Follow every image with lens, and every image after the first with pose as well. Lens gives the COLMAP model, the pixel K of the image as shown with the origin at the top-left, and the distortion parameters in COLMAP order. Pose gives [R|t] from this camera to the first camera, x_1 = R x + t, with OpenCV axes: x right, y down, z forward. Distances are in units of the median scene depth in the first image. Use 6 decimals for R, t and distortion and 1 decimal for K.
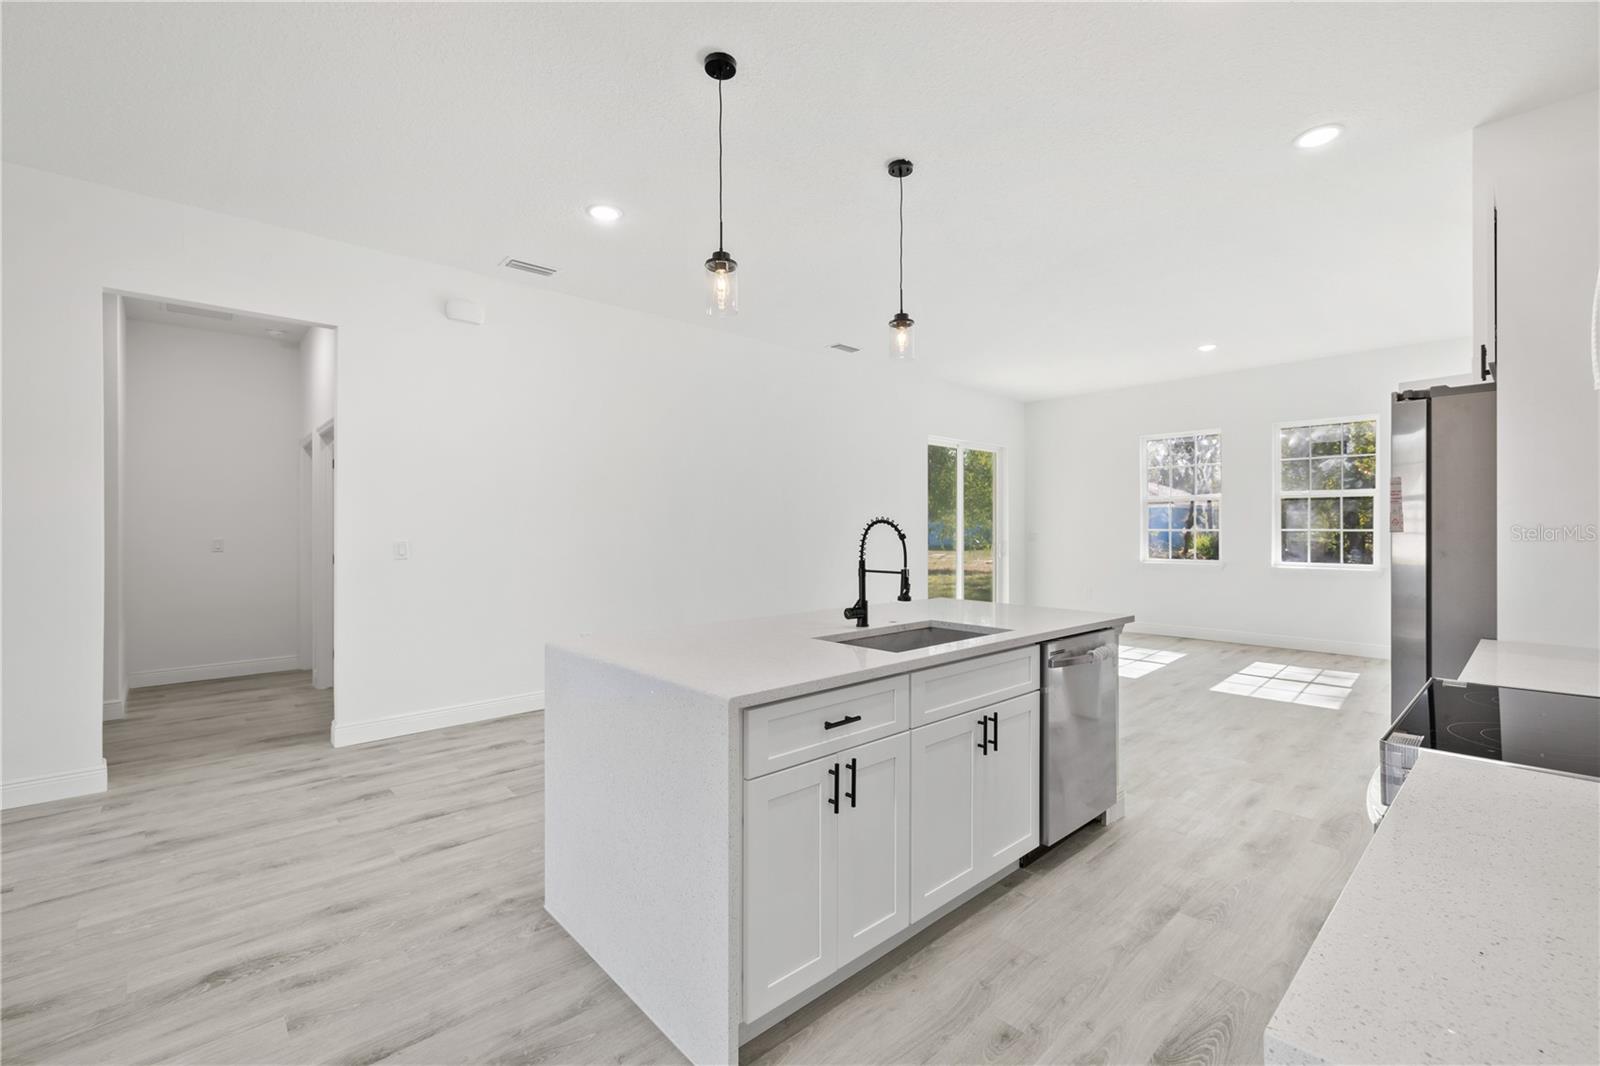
lens RADIAL K [[673.3, 0, 802.4], [0, 673.3, 533.6], [0, 0, 1]] dist [0.002681, -0.000462]
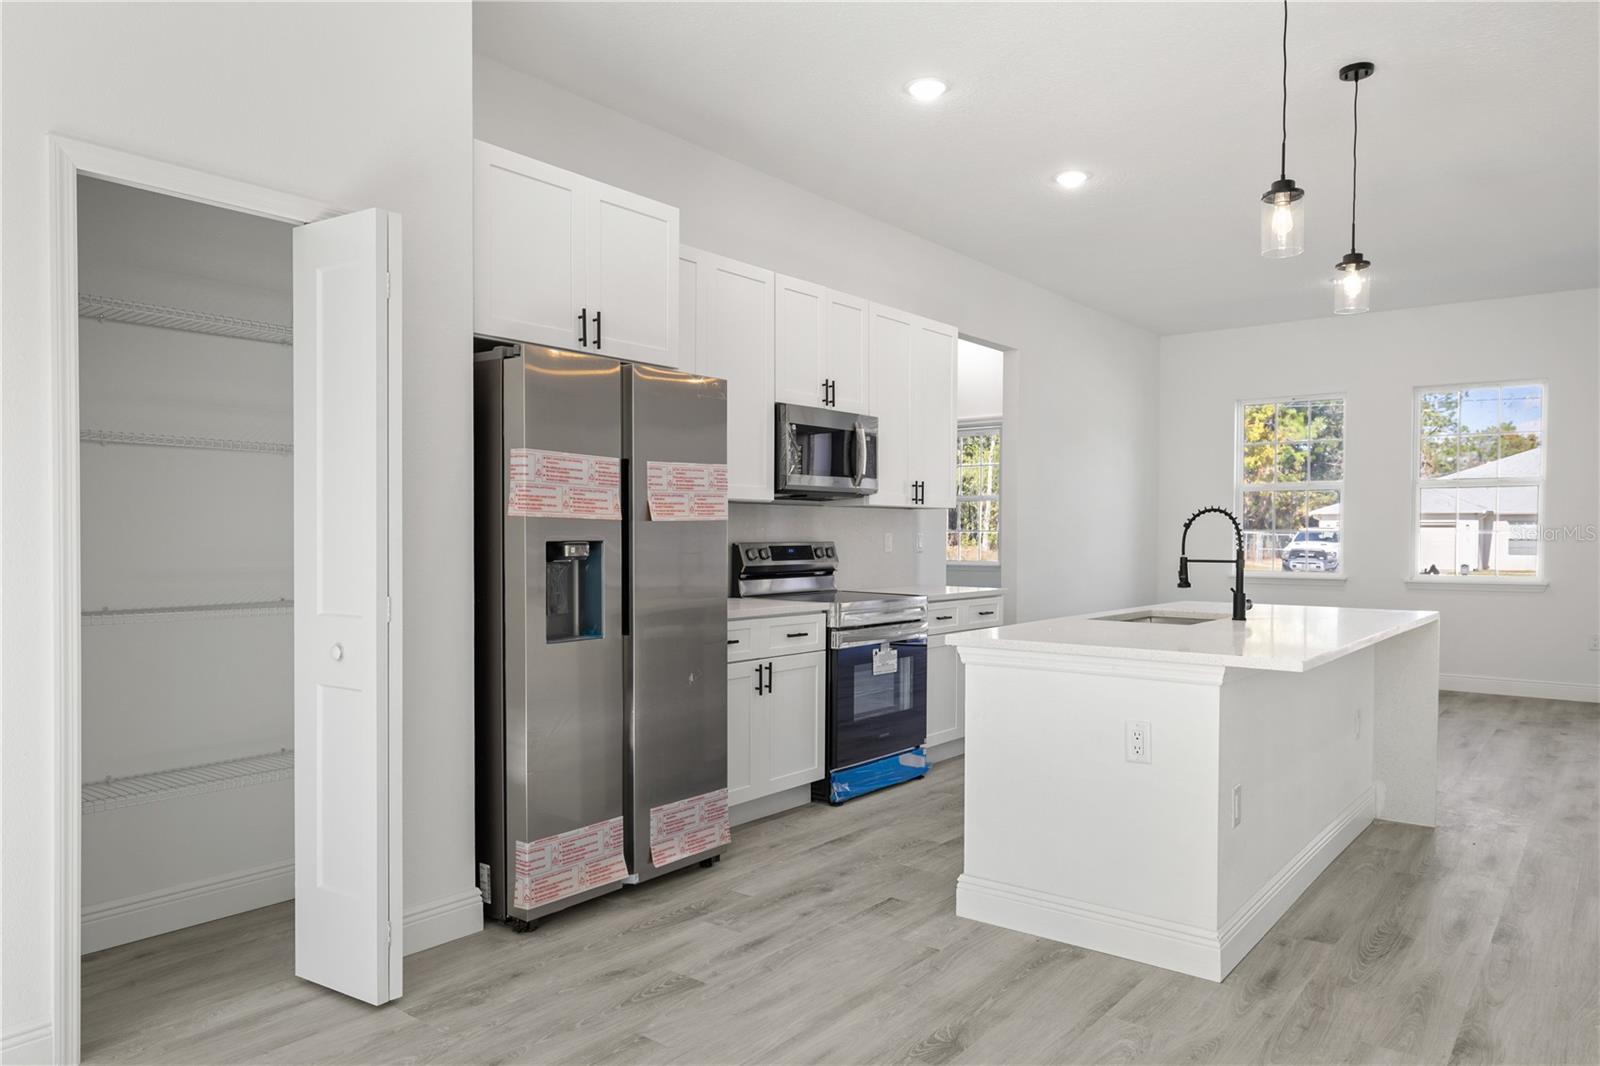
lens RADIAL K [[1066.1, 0, 790.4], [0, 1066.1, 564.2], [0, 0, 1]] dist [0.001531, -0.001710]
pose [[-0.988164, 0.001766, -0.153389, 0.683175], [-0.004059, 0.999283, 0.037654, 0.003327], [0.153346, 0.037831, -0.987448, 1.719747]]
